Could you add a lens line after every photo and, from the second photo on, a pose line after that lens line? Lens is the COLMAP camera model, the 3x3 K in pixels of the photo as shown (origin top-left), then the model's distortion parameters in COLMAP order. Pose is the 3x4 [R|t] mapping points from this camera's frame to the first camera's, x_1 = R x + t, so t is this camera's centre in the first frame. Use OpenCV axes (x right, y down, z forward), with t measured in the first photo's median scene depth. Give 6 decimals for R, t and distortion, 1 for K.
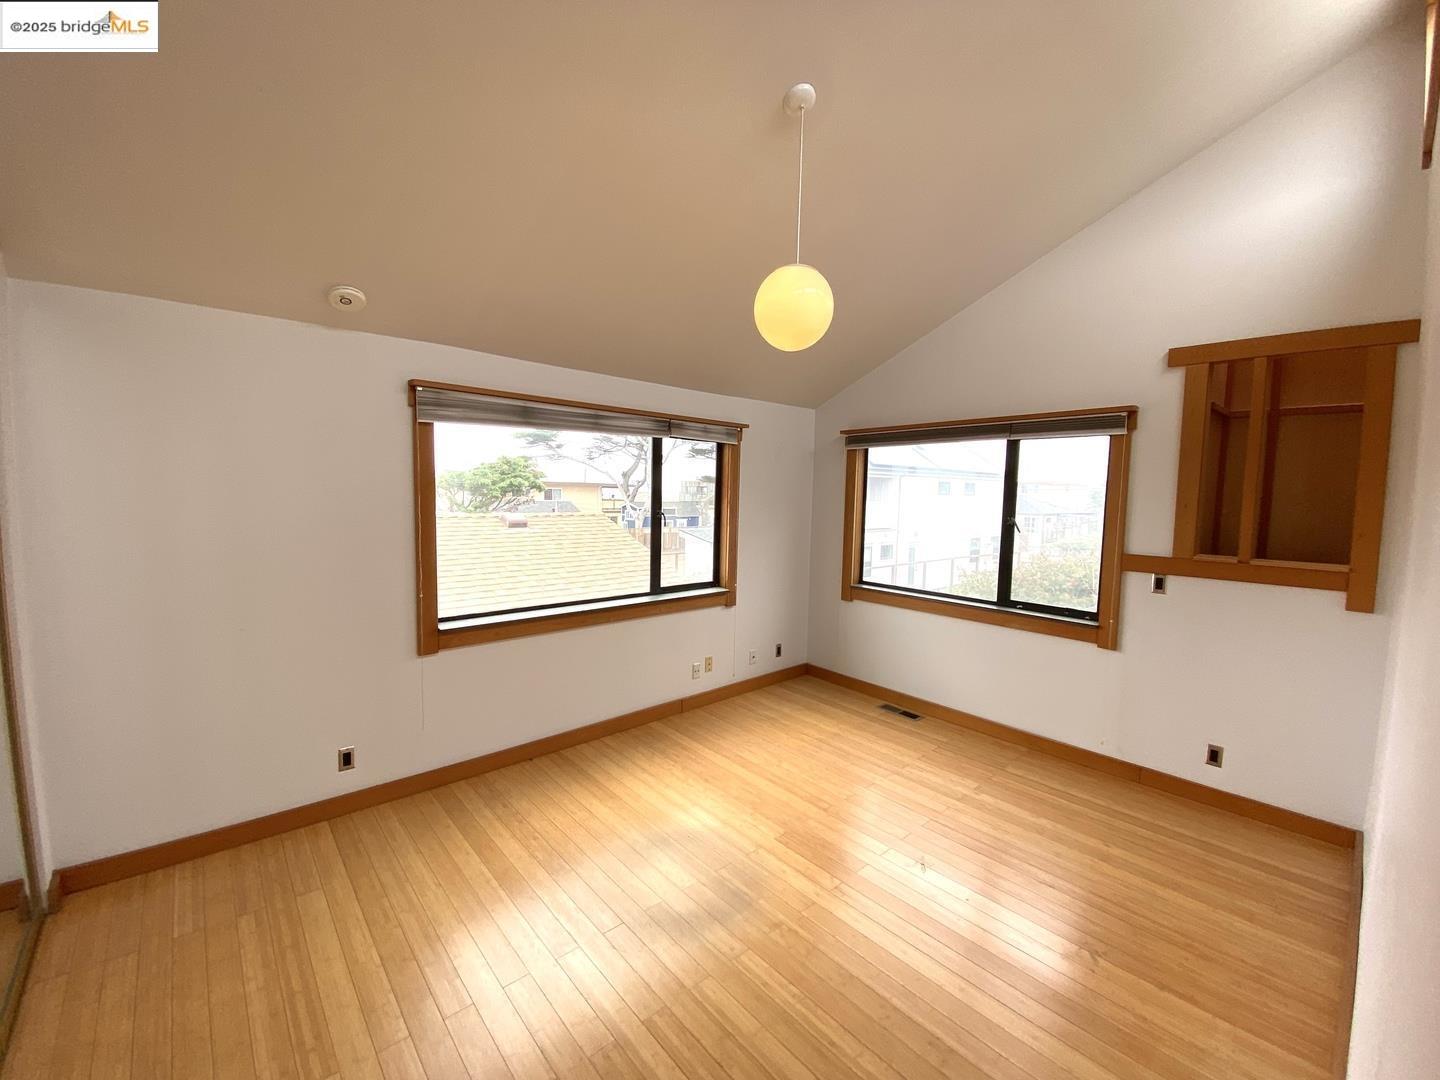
lens RADIAL K [[584.0, 0, 711.4], [0, 584.0, 545.0], [0, 0, 1]] dist [-0.010701, -0.006445]
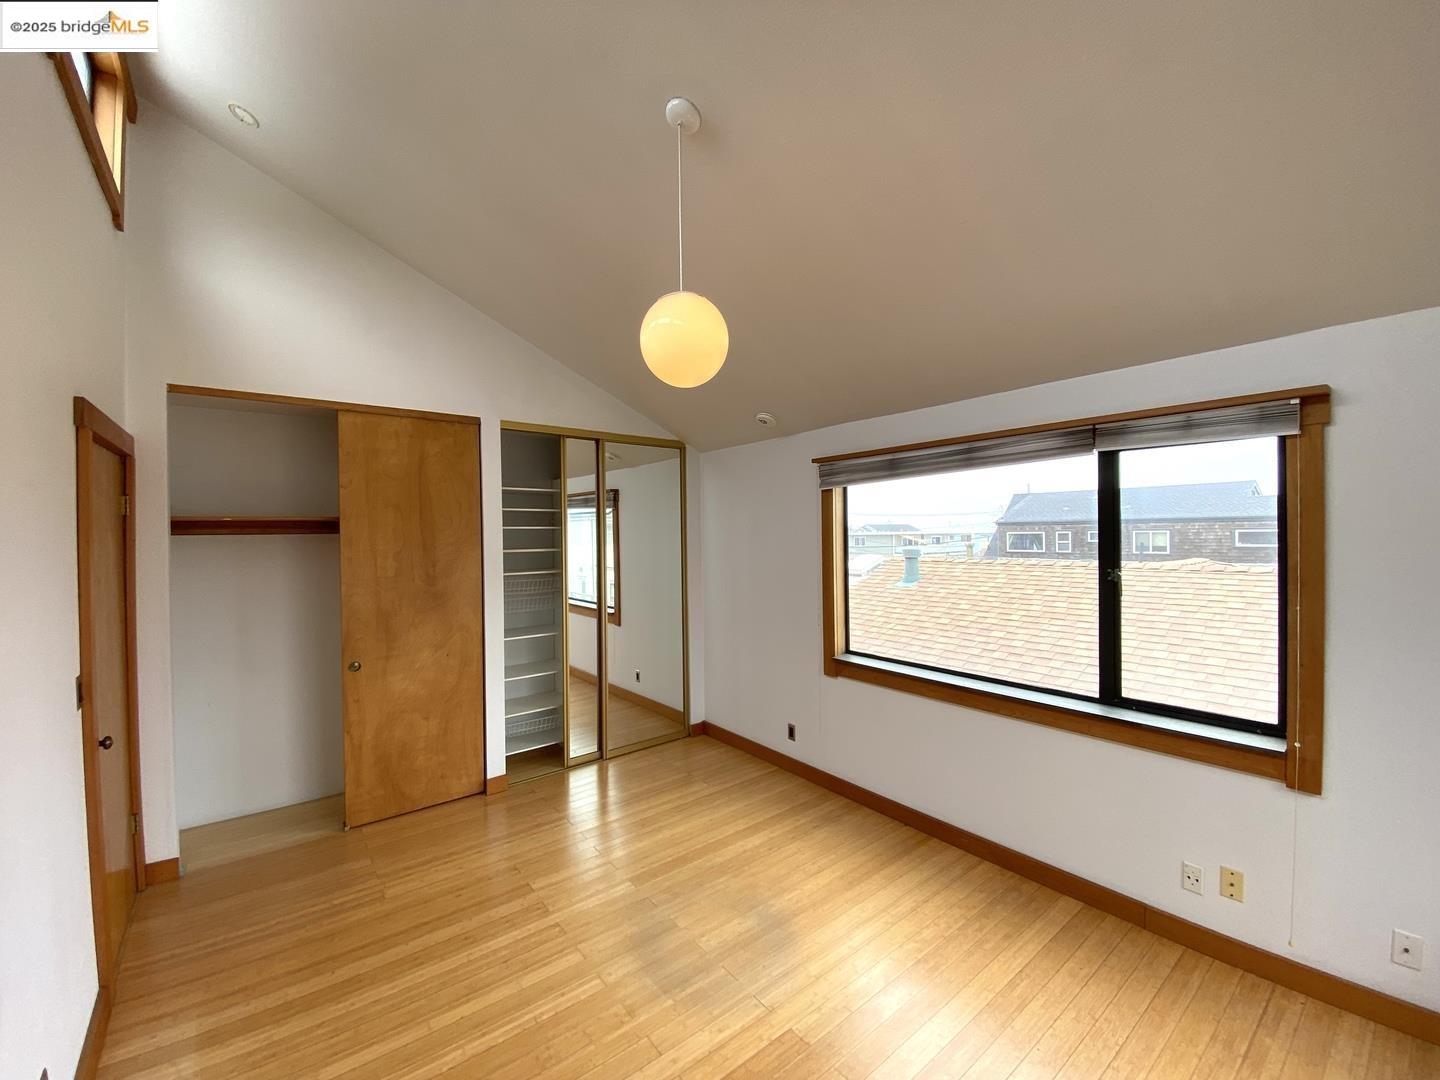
lens RADIAL K [[584.0, 0, 716.6], [0, 584.0, 535.8], [0, 0, 1]] dist [-0.010701, -0.006445]
pose [[-0.055194, -0.006515, -0.998454, 0.653198], [-0.089371, 0.995997, -0.001559, -0.068661], [0.994468, 0.089147, -0.055556, 0.712856]]
